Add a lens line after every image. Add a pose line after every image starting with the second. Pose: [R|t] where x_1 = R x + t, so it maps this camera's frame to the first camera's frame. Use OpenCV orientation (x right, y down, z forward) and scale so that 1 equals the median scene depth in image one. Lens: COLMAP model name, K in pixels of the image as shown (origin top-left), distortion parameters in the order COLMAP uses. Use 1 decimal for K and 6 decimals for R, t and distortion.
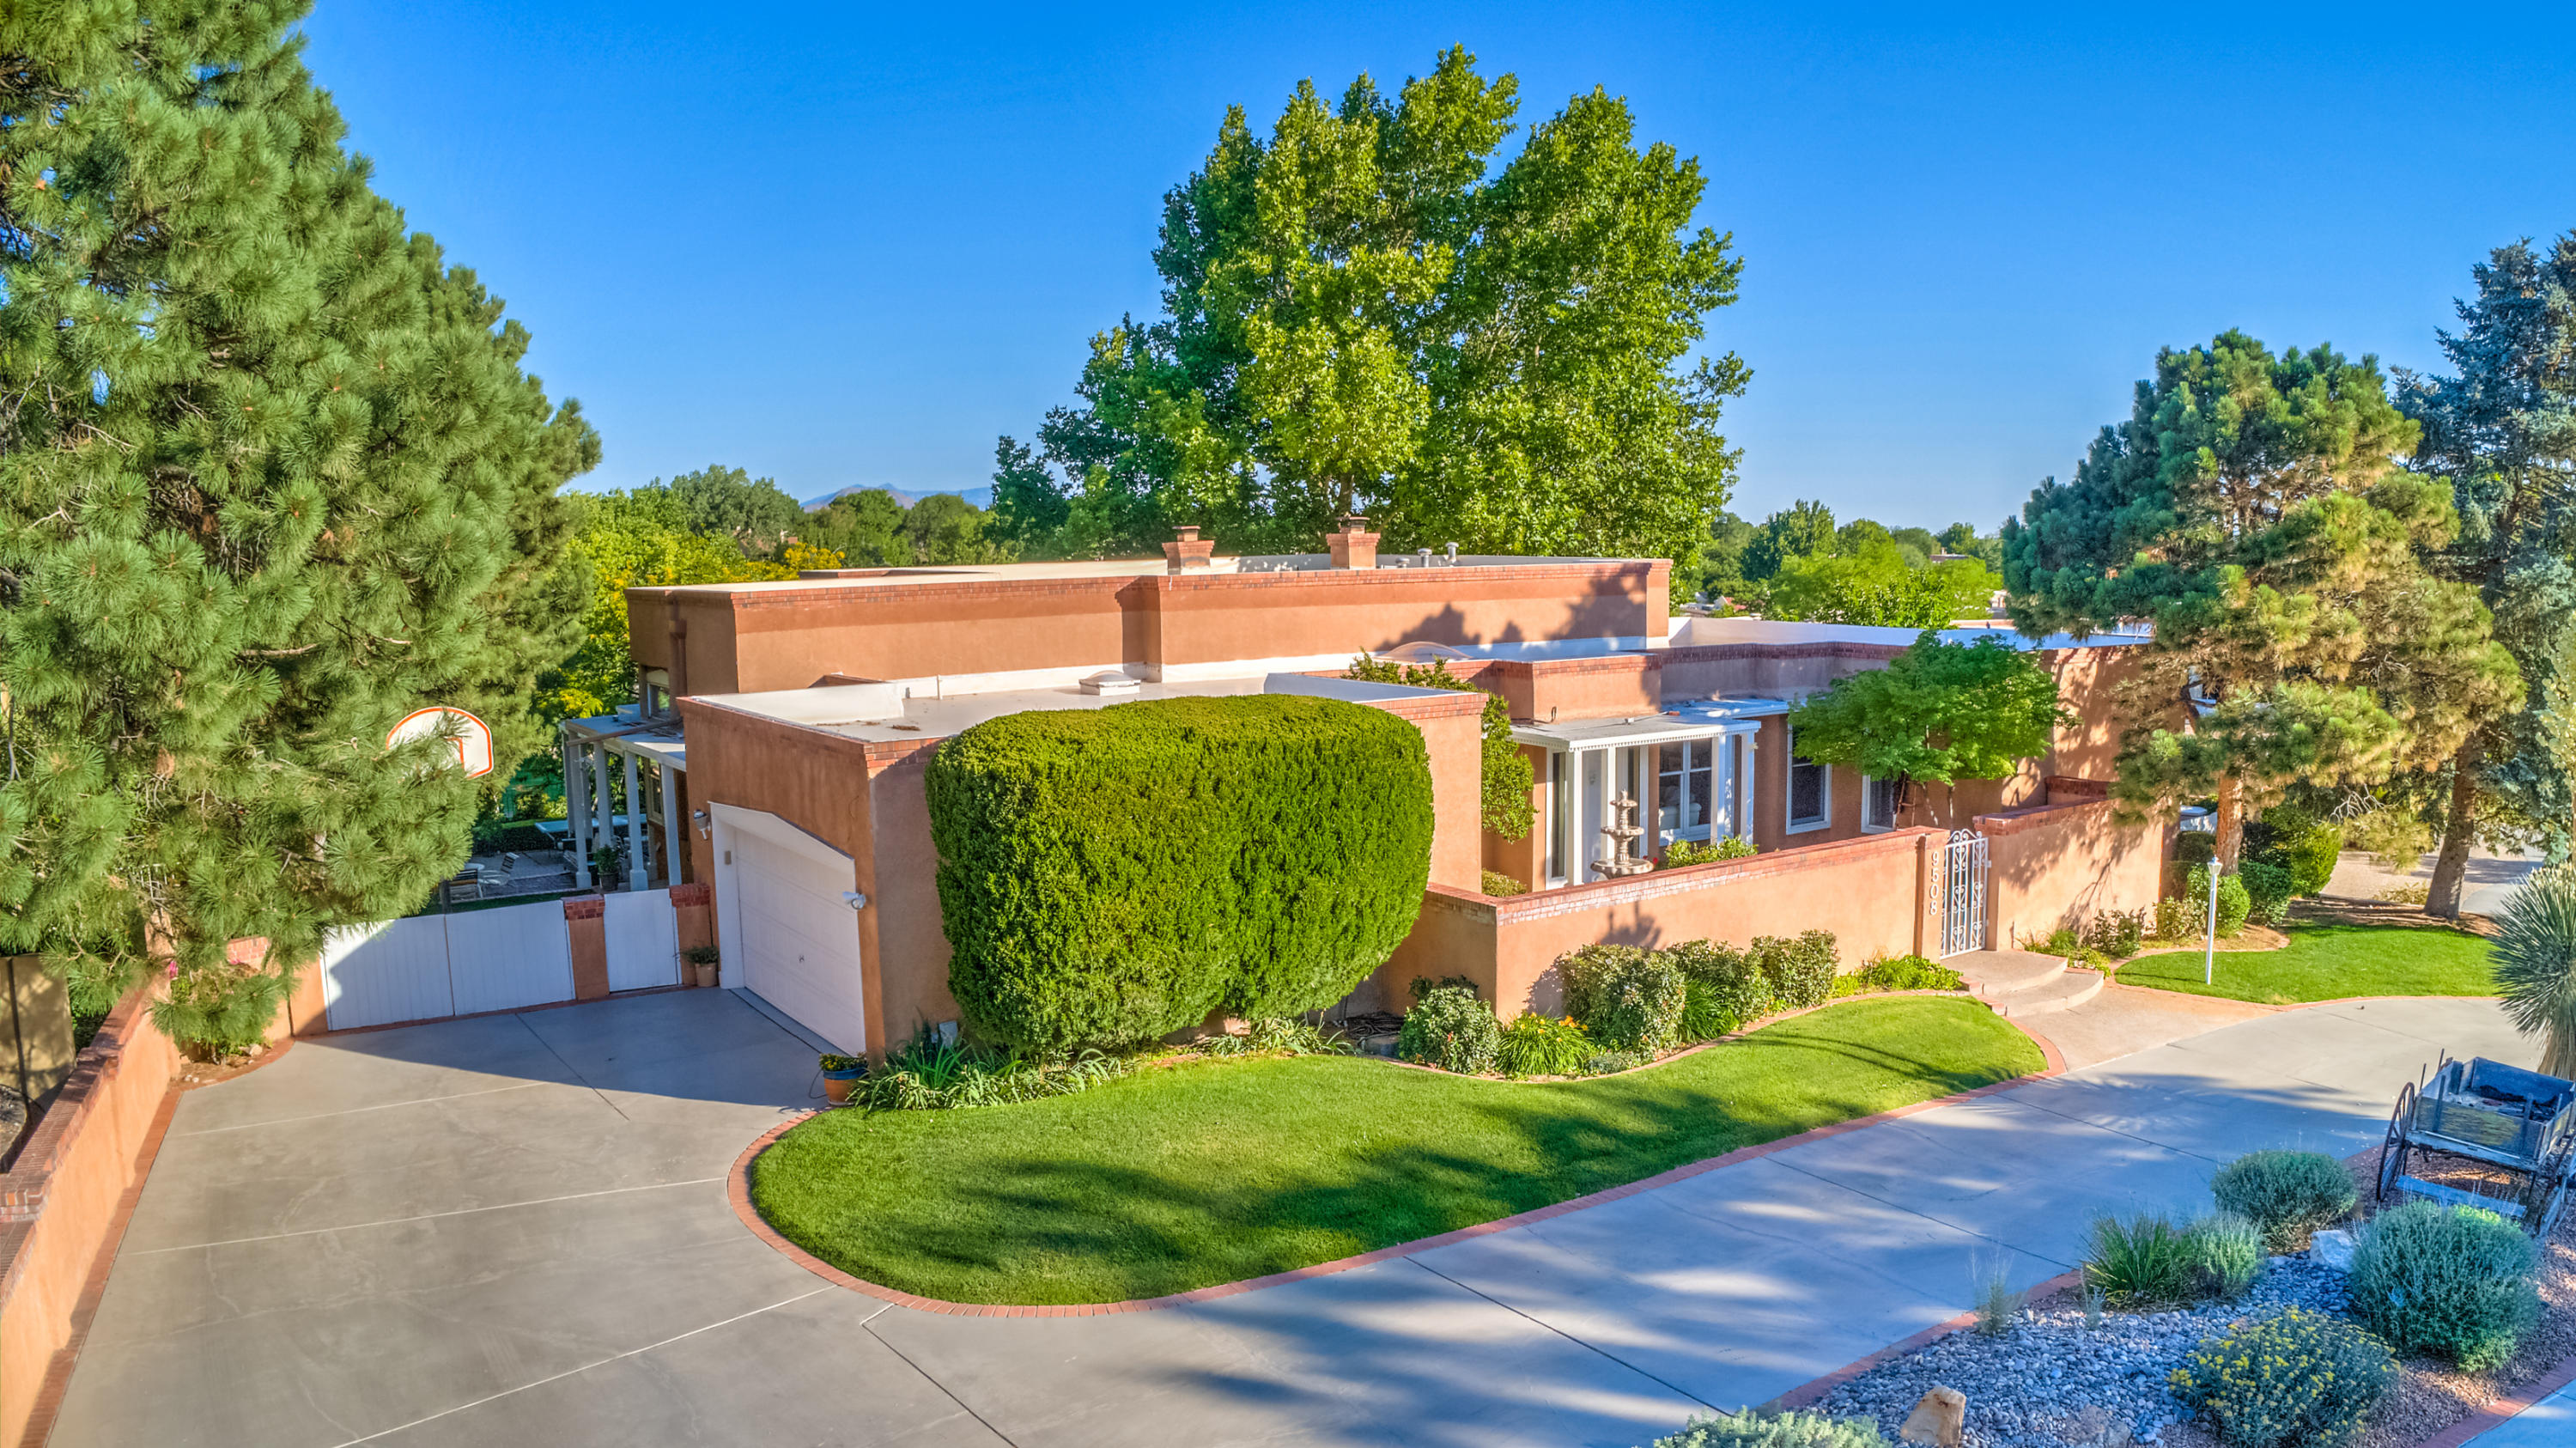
lens RADIAL K [[1947.2, 0, 1288.0], [0, 1947.2, 724.0], [0, 0, 1]] dist [-0.258319, 0.080788]
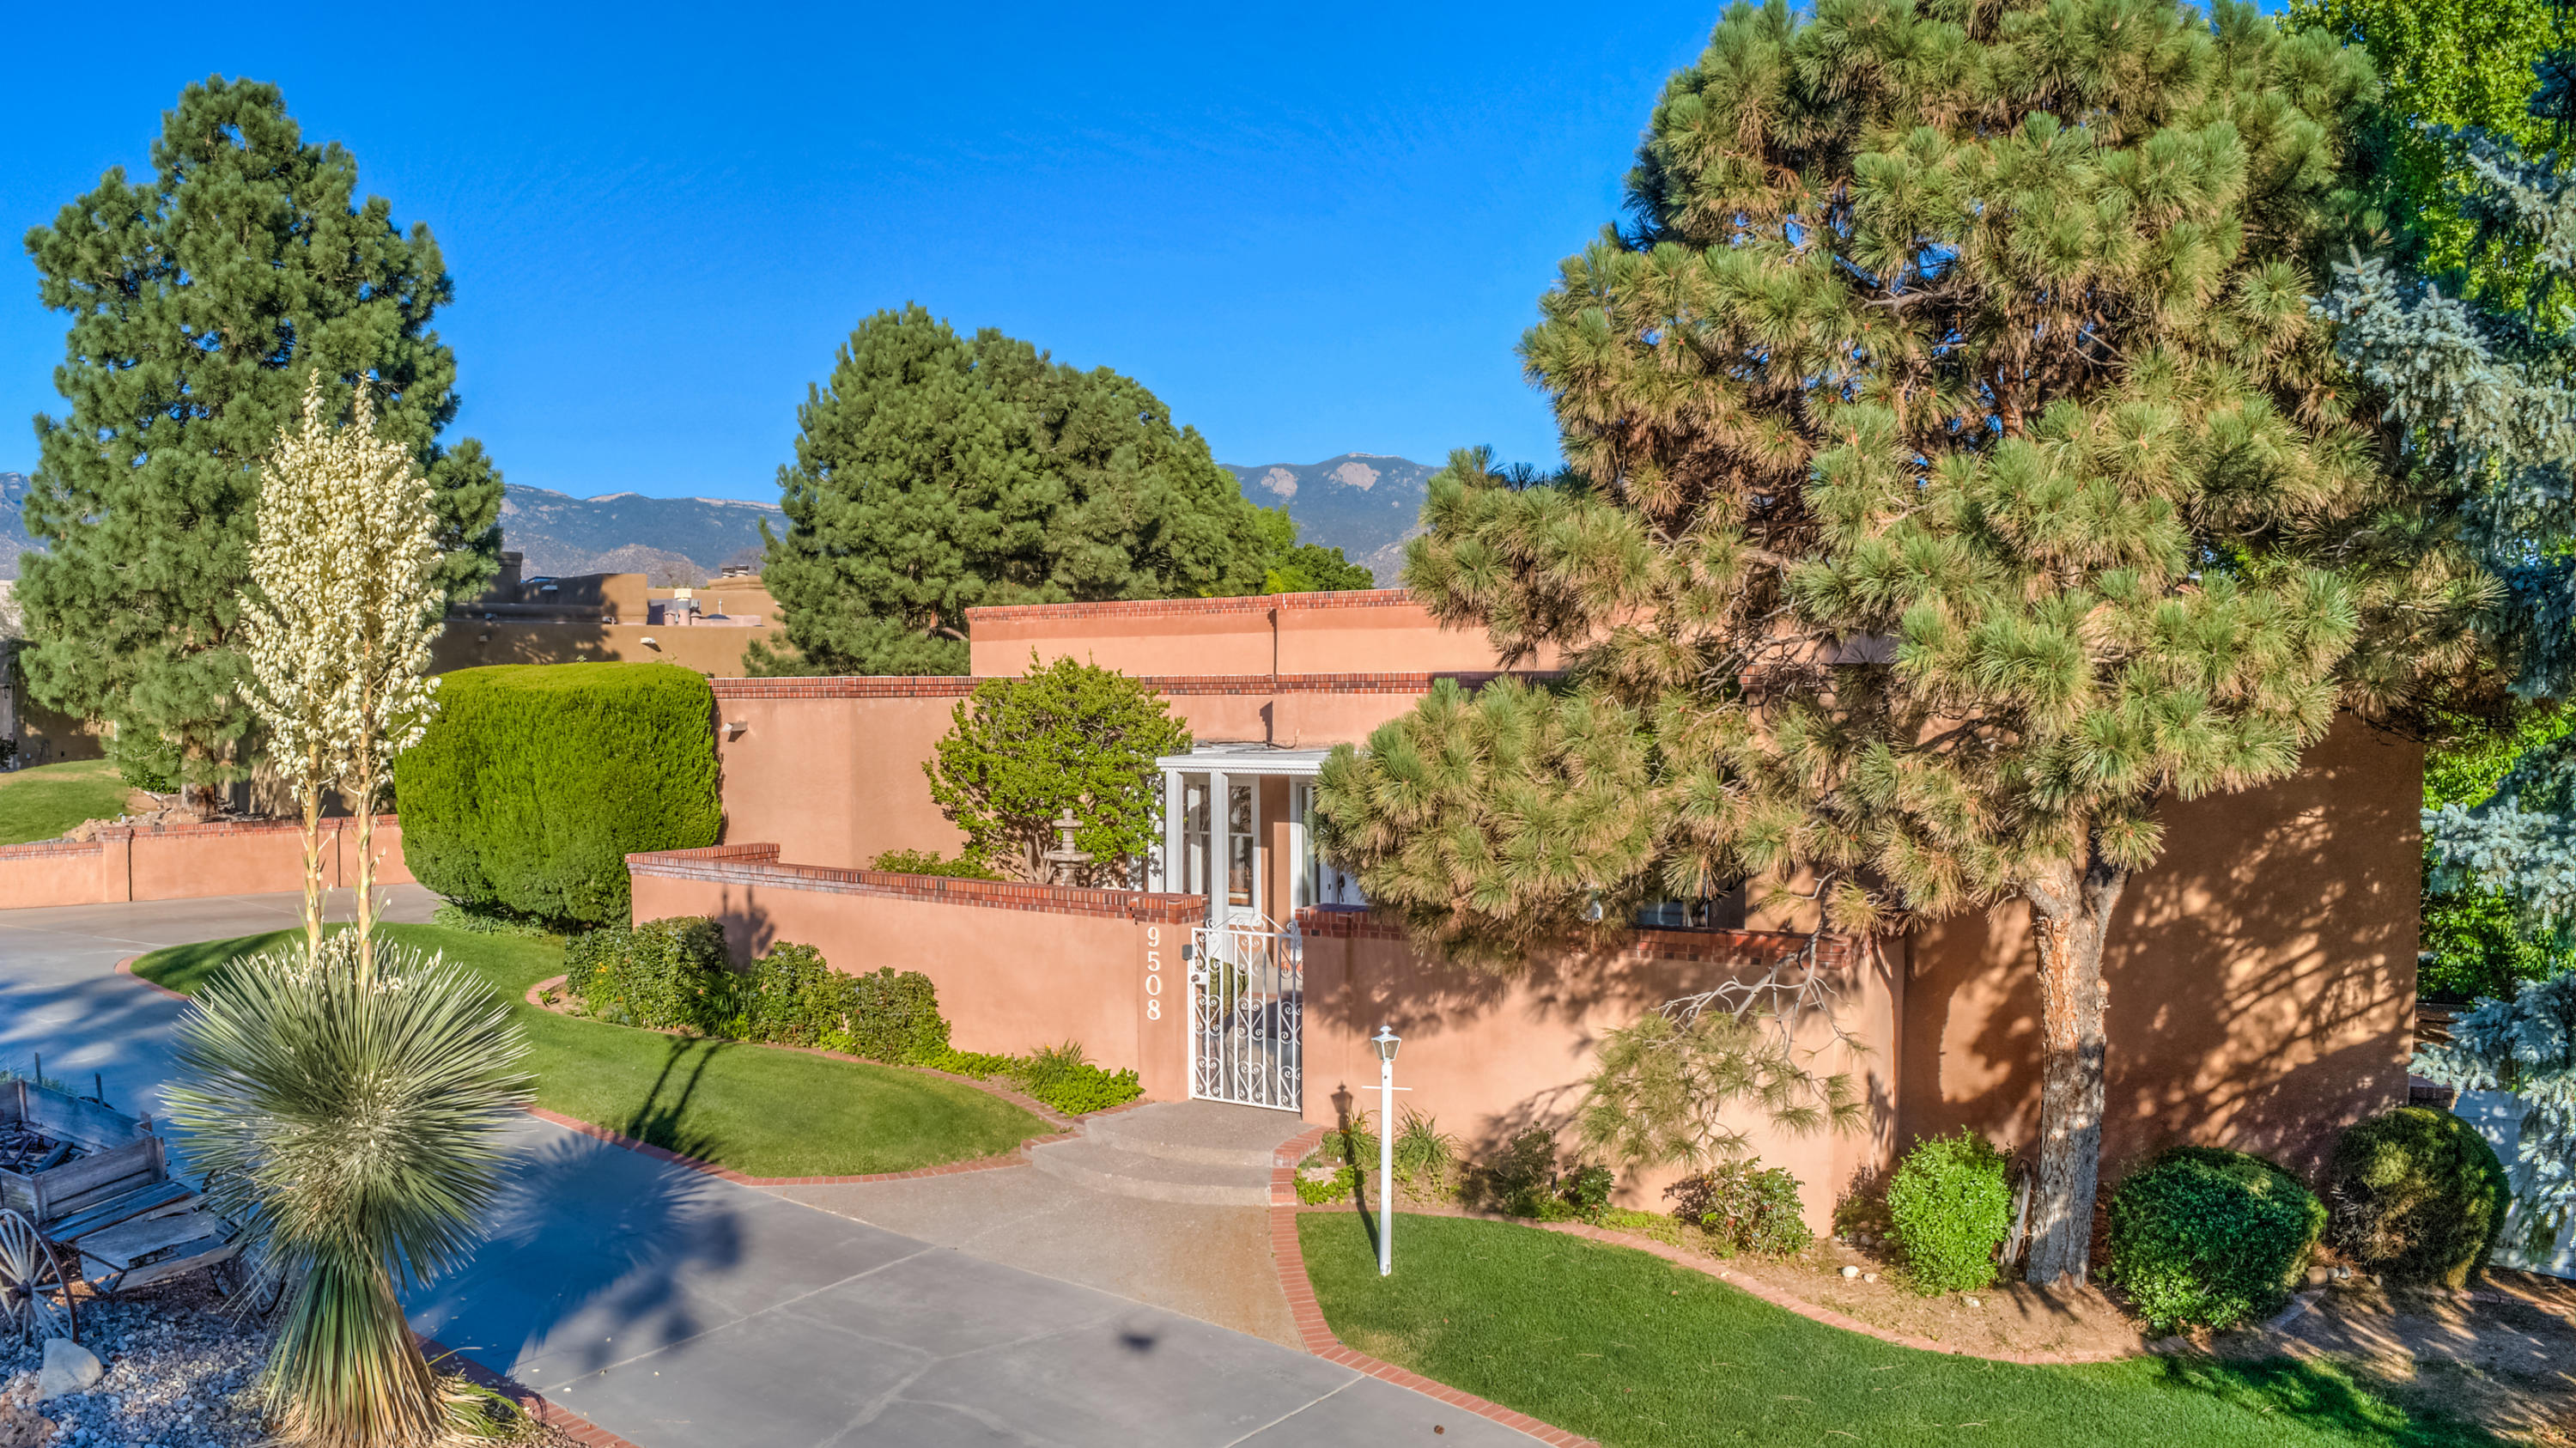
lens RADIAL K [[1947.2, 0, 1288.0], [0, 1947.2, 724.0], [0, 0, 1]] dist [-0.258319, 0.080788]
pose [[0.389928, 0.032942, -0.920256, 1.152493], [-0.092515, 0.995705, -0.003557, -0.011654], [0.916186, 0.086524, 0.391301, 0.858539]]
